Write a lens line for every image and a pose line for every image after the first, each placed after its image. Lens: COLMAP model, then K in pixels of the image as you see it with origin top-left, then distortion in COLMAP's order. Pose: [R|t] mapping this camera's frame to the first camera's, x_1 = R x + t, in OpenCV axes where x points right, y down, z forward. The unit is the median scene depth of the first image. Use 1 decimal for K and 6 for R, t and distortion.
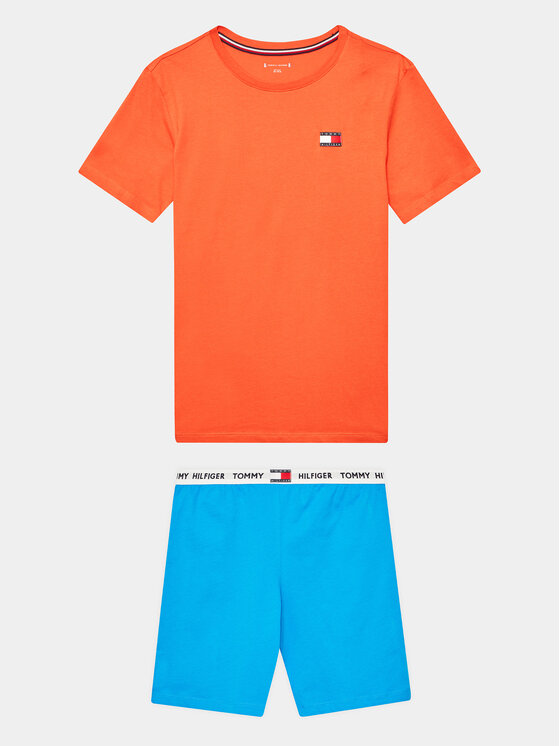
lens RADIAL K [[2038.3, 0, 277.0], [0, 2038.3, 374.8], [0, 0, 1]] dist [-0.124200, 0.000000]
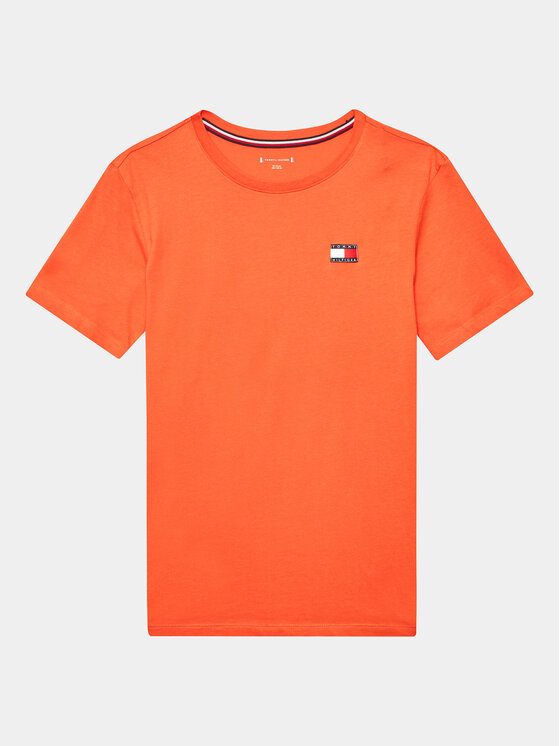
lens RADIAL K [[1579.9, 0, 282.4], [0, 1579.9, 369.7], [0, 0, 1]] dist [-0.119721, 0.000000]
pose [[1.000000, -0.000108, -0.000279, 0.002508], [0.000103, 0.999831, -0.018410, -0.059086], [0.000281, 0.018410, 0.999830, 0.386111]]
